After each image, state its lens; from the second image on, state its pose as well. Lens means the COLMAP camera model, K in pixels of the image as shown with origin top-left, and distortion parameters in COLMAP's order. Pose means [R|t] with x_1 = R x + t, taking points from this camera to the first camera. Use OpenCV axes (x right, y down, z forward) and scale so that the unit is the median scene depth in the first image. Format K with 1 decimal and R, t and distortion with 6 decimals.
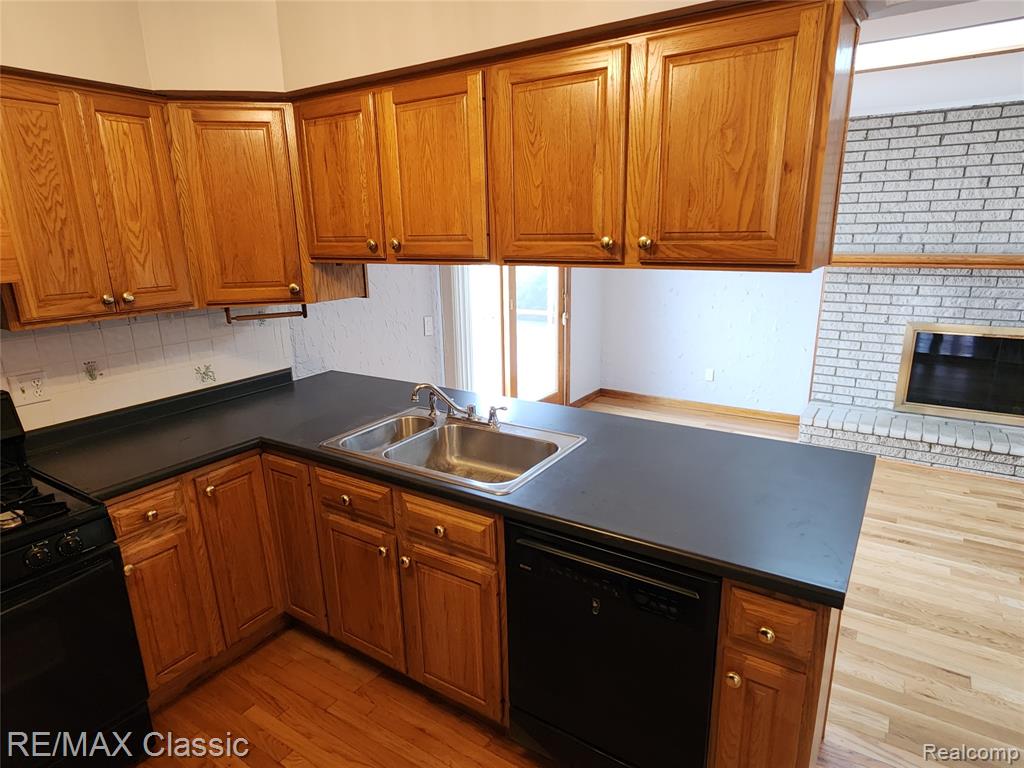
lens RADIAL K [[607.6, 0, 509.0], [0, 607.6, 396.4], [0, 0, 1]] dist [0.001636, 0.001179]
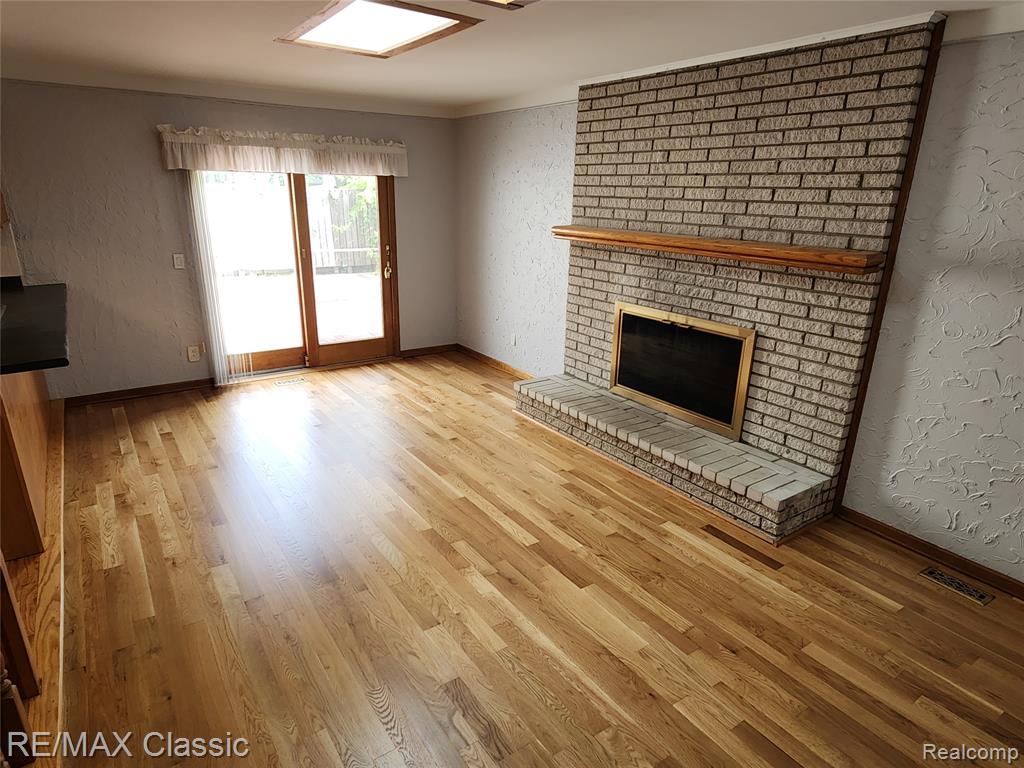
lens RADIAL K [[607.6, 0, 509.0], [0, 607.6, 396.4], [0, 0, 1]] dist [0.001636, 0.001179]
pose [[0.928474, 0.153258, -0.338301, 1.656782], [-0.133657, 0.987741, 0.080642, -0.052626], [0.346512, -0.029658, 0.937576, 0.045568]]
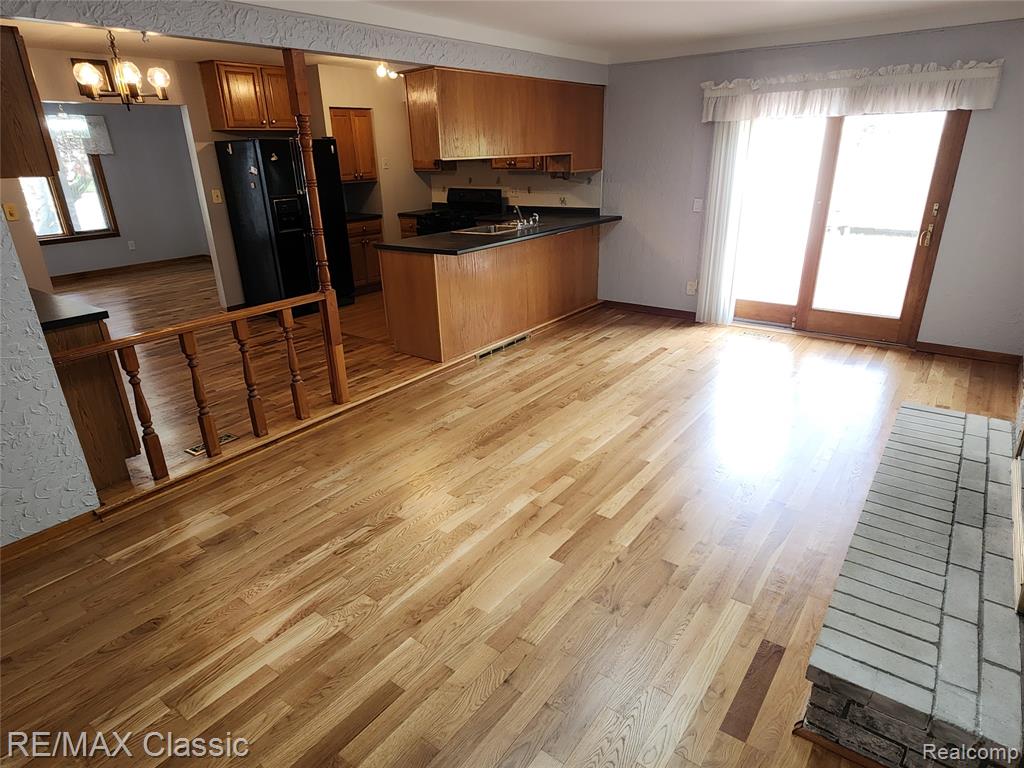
lens RADIAL K [[607.6, 0, 509.0], [0, 607.6, 396.4], [0, 0, 1]] dist [0.001636, 0.001179]
pose [[-0.052199, 0.398709, -0.915591, 2.366372], [-0.242147, 0.884426, 0.398943, -0.305040], [0.968834, 0.242532, 0.050380, 0.993128]]
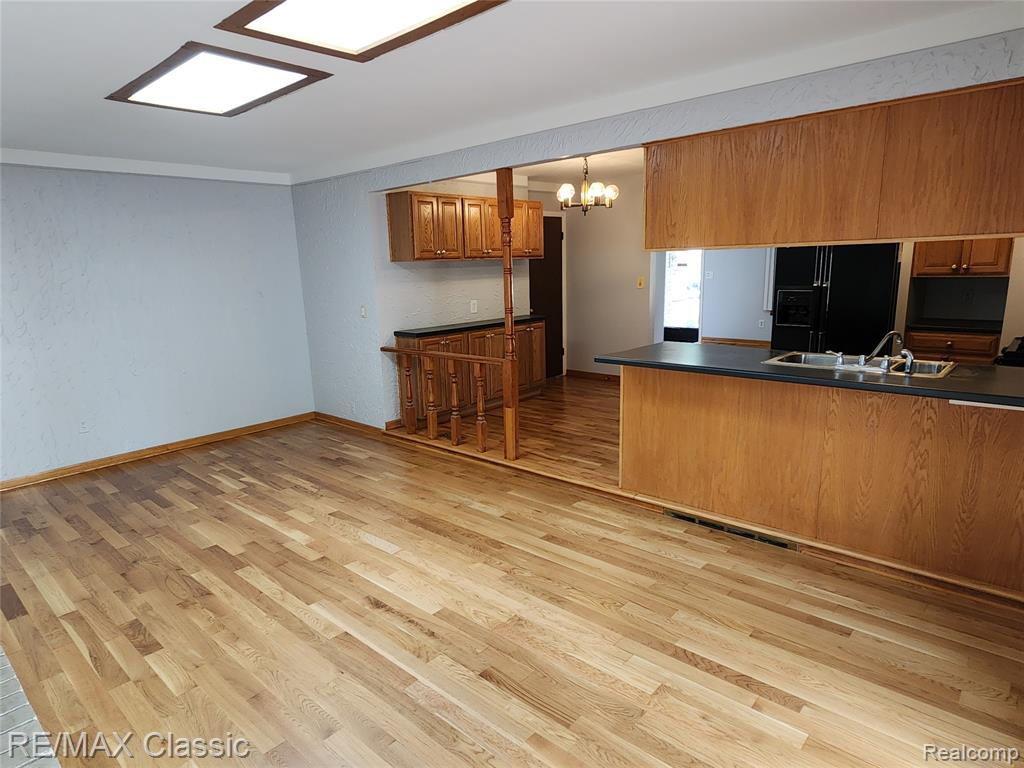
lens RADIAL K [[607.6, 0, 509.0], [0, 607.6, 396.4], [0, 0, 1]] dist [0.001636, 0.001179]
pose [[-0.987715, 0.018541, 0.155165, 0.476363], [0.089419, 0.881370, 0.463887, -0.570630], [-0.128157, 0.472062, -0.872200, 2.254141]]
